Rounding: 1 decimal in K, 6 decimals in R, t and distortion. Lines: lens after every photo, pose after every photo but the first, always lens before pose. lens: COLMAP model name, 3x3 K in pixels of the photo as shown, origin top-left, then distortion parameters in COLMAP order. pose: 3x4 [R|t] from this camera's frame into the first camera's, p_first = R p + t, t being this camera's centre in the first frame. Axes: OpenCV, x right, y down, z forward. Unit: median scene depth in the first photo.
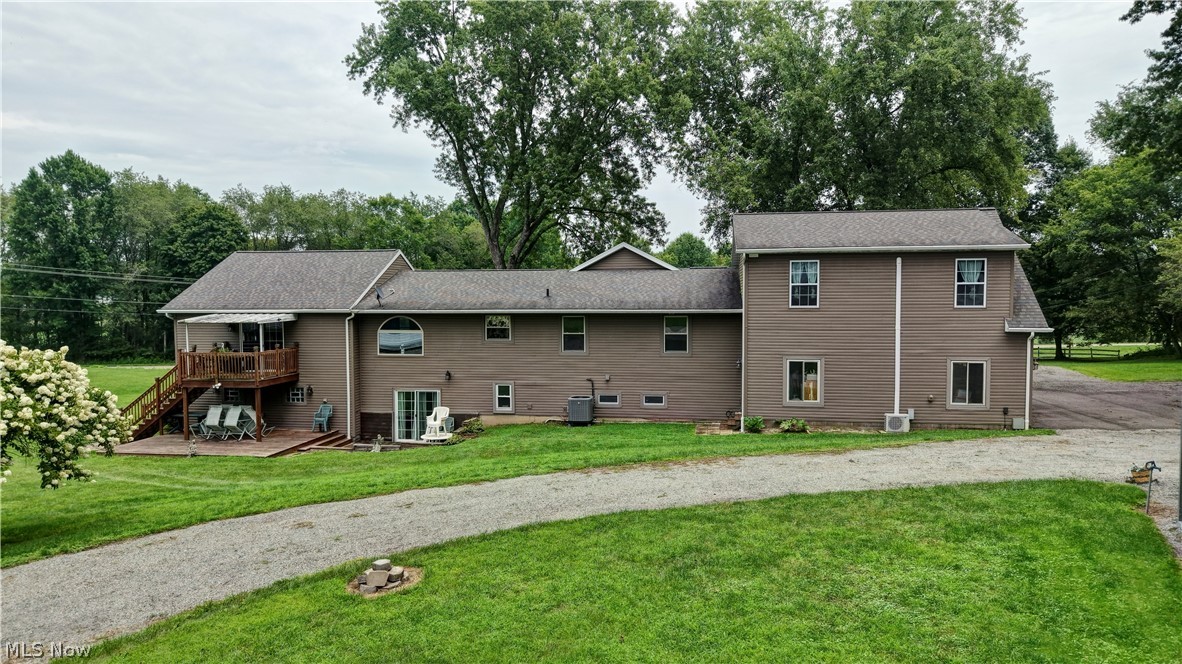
lens RADIAL K [[789.8, 0, 593.4], [0, 789.8, 332.8], [0, 0, 1]] dist [0.010241, -0.009789]
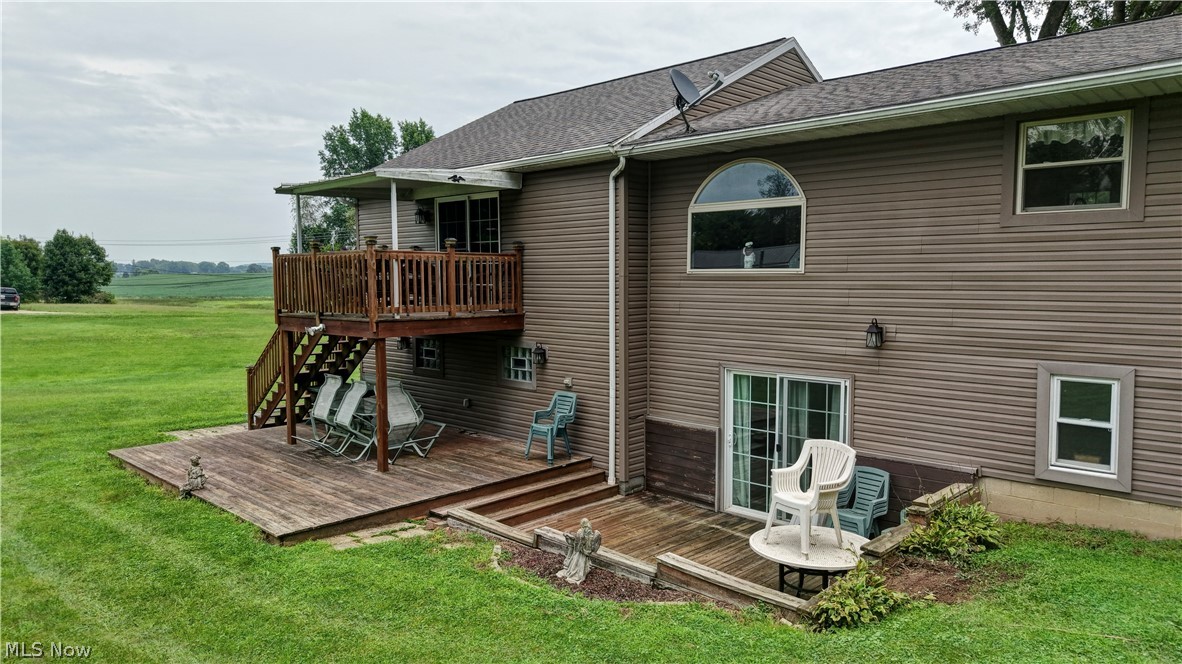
lens RADIAL K [[789.8, 0, 592.4], [0, 789.8, 337.6], [0, 0, 1]] dist [0.010241, -0.009789]
pose [[0.818544, 0.049654, -0.572294, -0.096152], [-0.031850, 0.998648, 0.041091, 0.045552], [0.573560, -0.015407, 0.819019, 0.675558]]
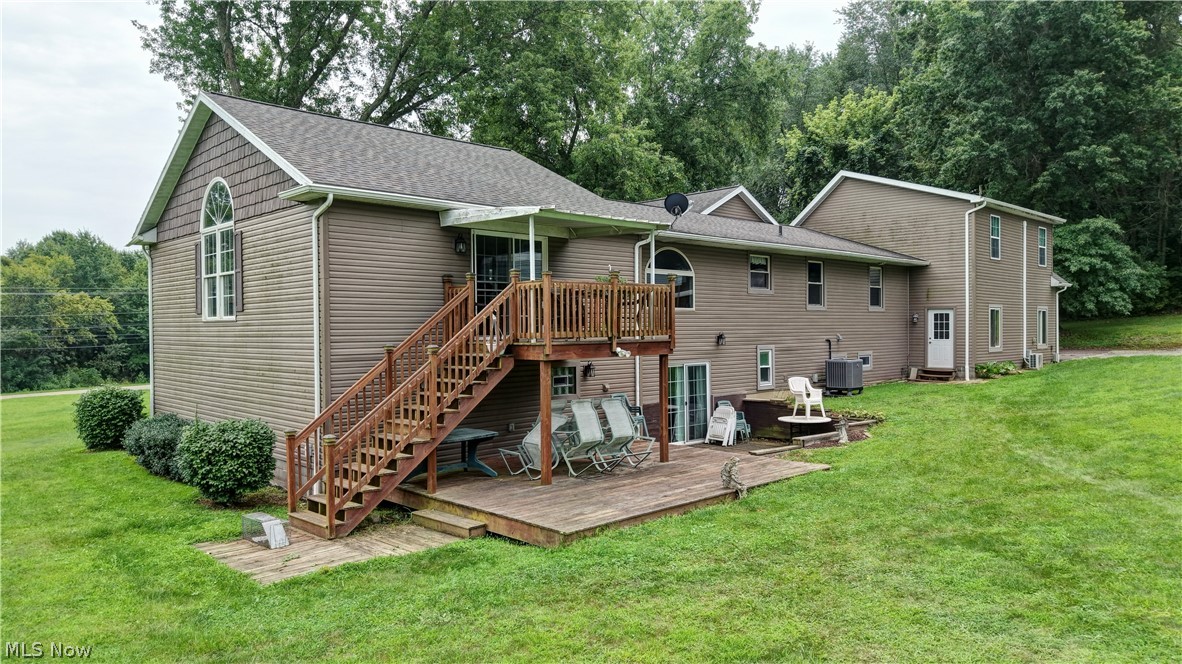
lens RADIAL K [[789.8, 0, 586.6], [0, 789.8, 335.1], [0, 0, 1]] dist [0.010241, -0.009789]
pose [[0.611749, -0.003876, 0.791043, -0.779939], [0.046638, 0.998425, -0.031176, 0.065600], [-0.789676, 0.055965, 0.610966, 0.672543]]
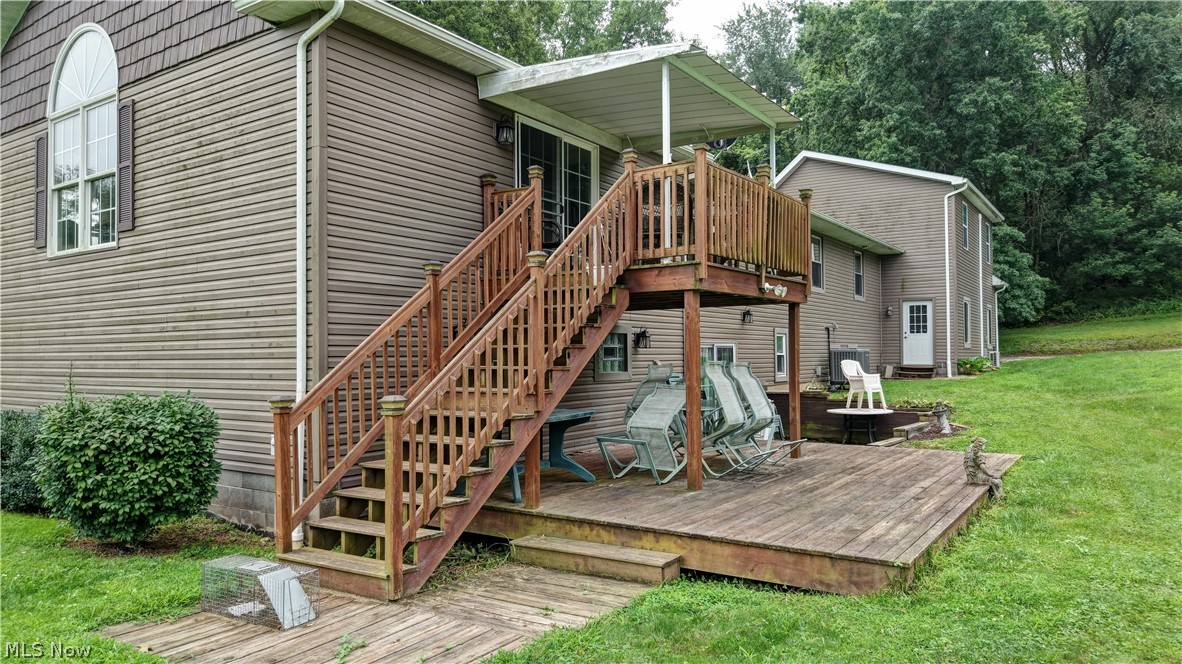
lens RADIAL K [[789.8, 0, 584.9], [0, 789.8, 336.6], [0, 0, 1]] dist [0.010241, -0.009789]
pose [[0.436572, 0.027109, 0.899261, -0.717043], [0.052325, 0.997089, -0.055461, 0.091868], [-0.898146, 0.071266, 0.433883, 0.857405]]
